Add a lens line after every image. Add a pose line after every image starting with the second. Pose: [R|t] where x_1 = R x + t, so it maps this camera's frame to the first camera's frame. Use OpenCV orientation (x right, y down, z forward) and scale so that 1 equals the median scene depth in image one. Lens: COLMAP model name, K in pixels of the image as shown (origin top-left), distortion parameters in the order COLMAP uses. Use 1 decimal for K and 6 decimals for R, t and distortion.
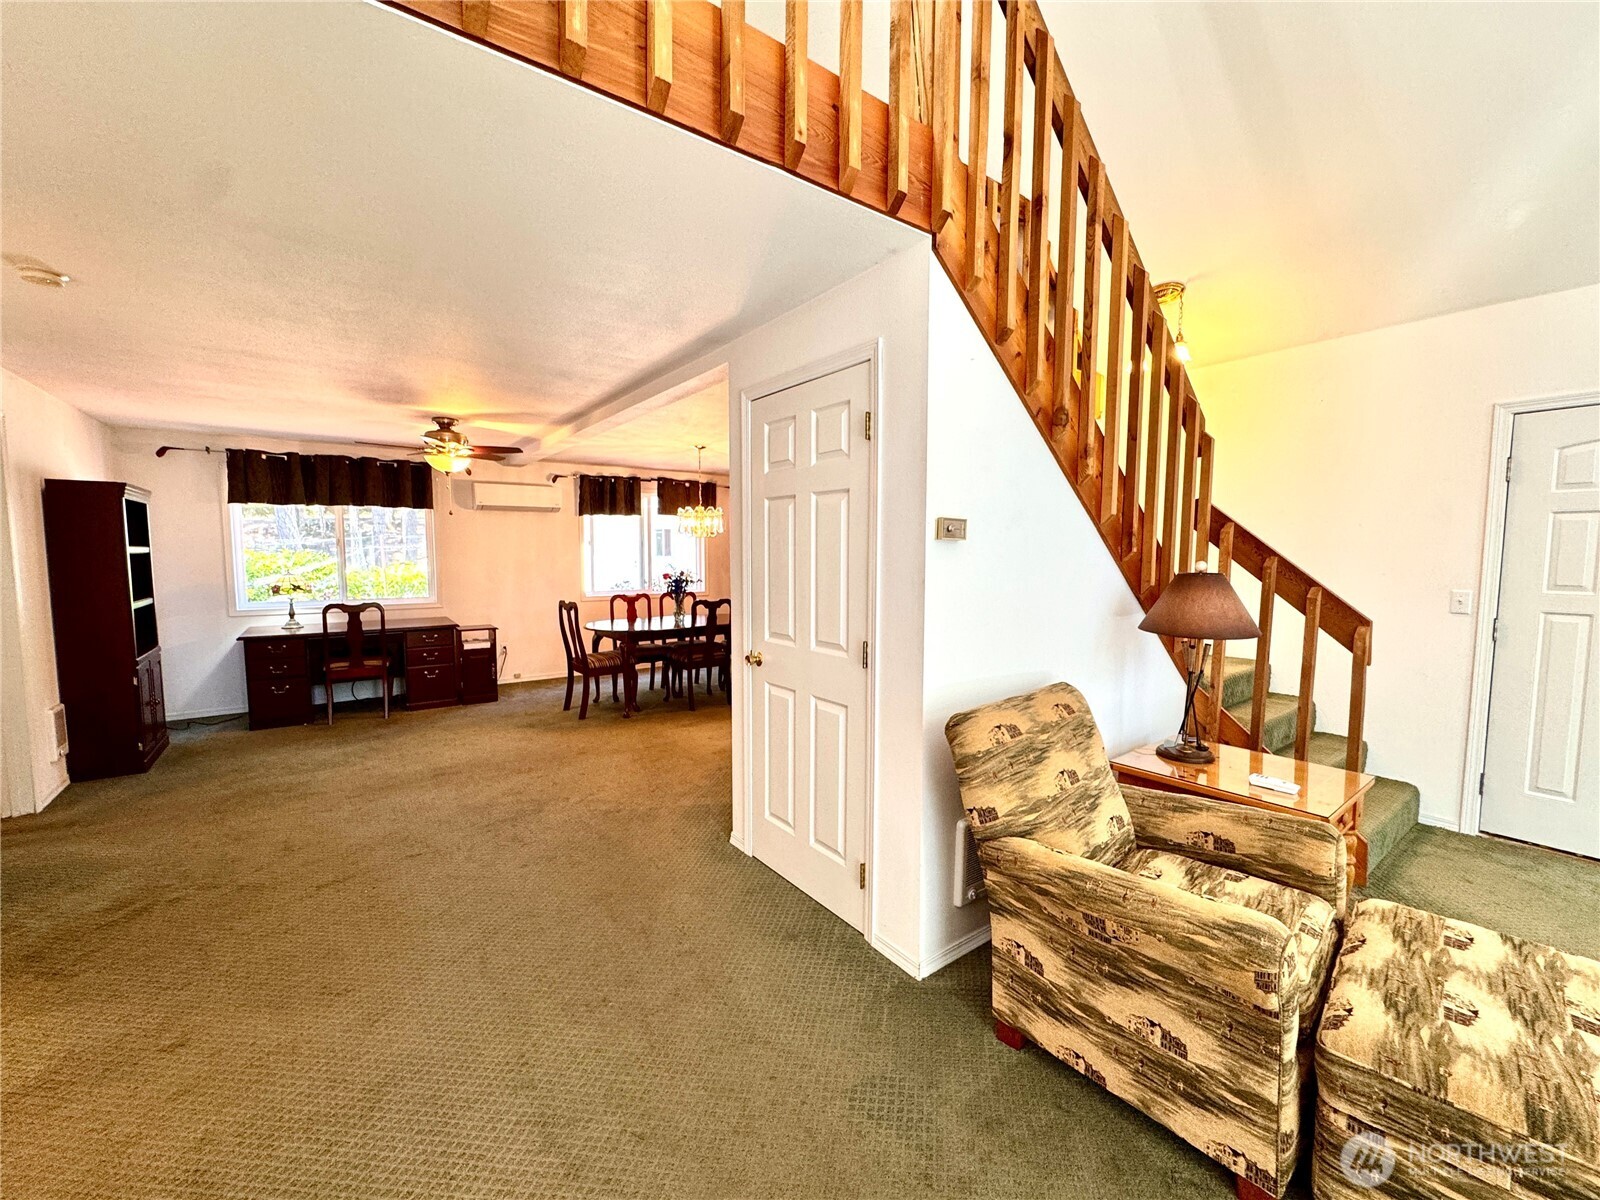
lens RADIAL K [[641.1, 0, 800.5], [0, 641.1, 604.2], [0, 0, 1]] dist [0.001815, 0.000068]
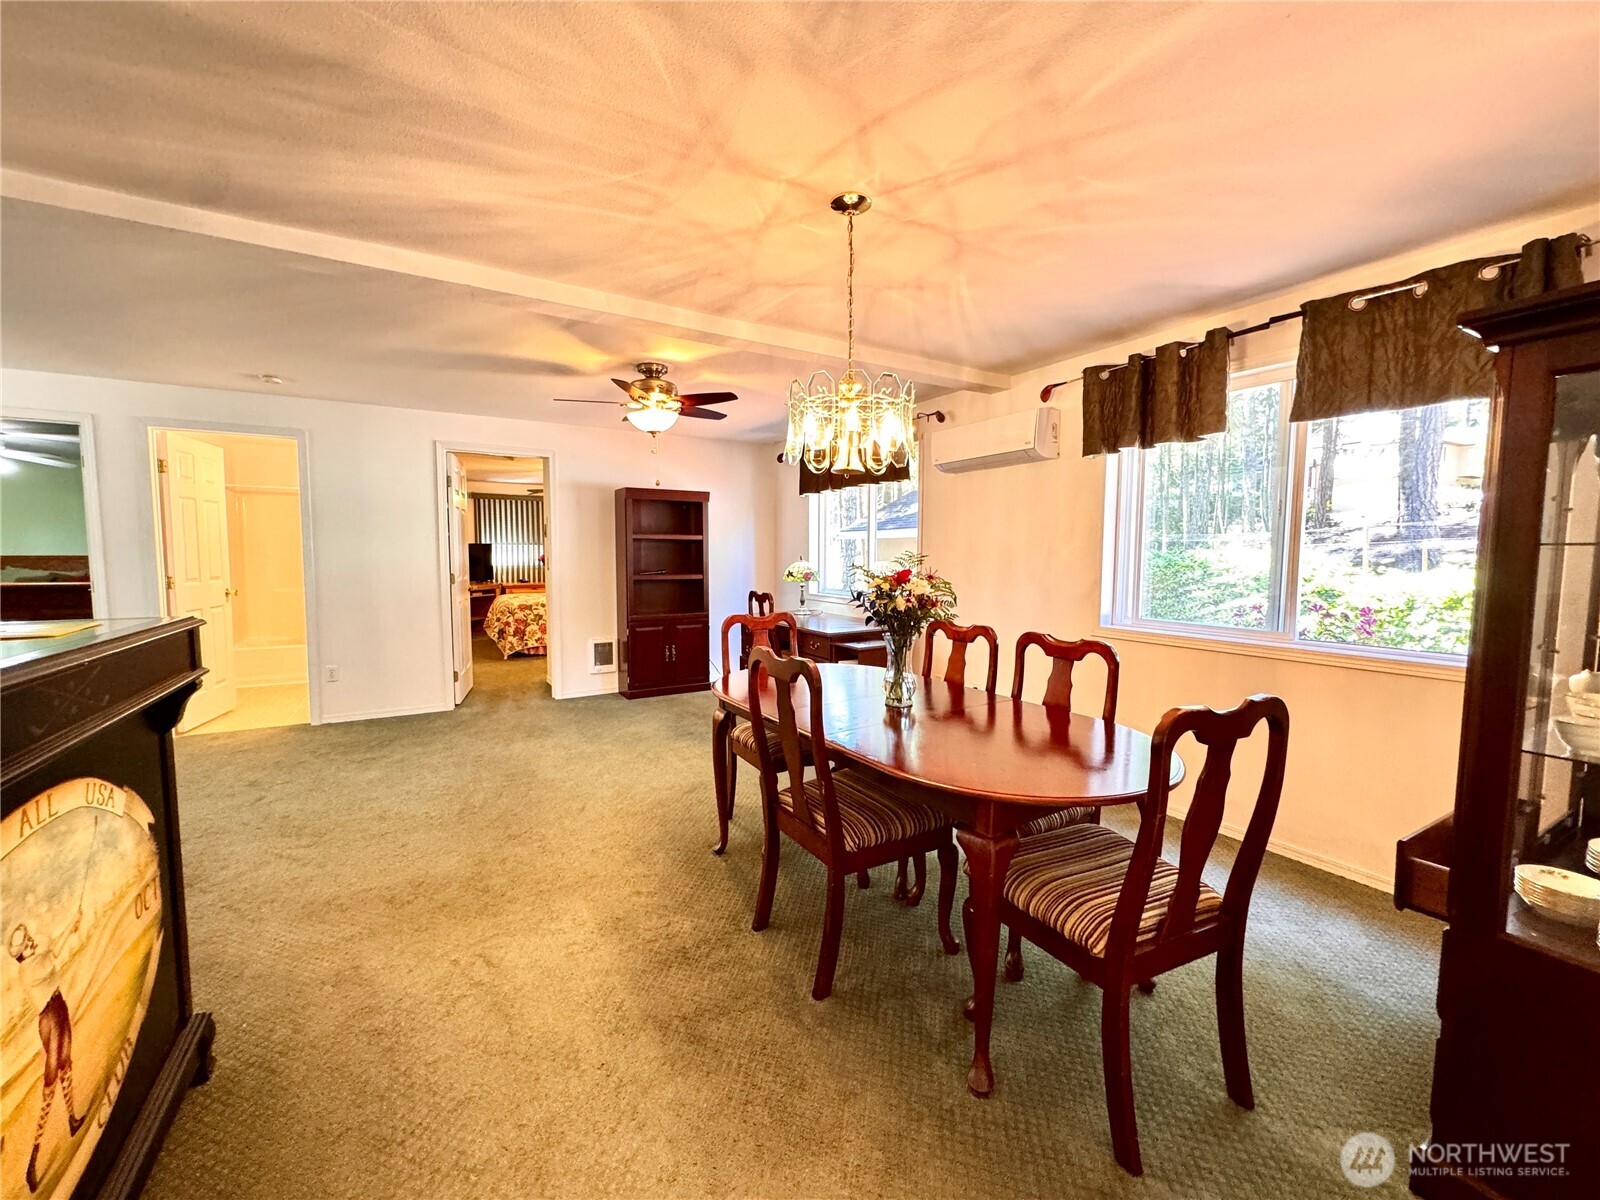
lens RADIAL K [[641.1, 0, 802.4], [0, 641.1, 595.2], [0, 0, 1]] dist [0.001815, 0.000068]
pose [[-0.114409, 0.073289, -0.990727, 0.164323], [-0.079466, 0.993404, 0.082663, -0.058808], [0.990250, 0.088187, -0.107830, 0.854800]]
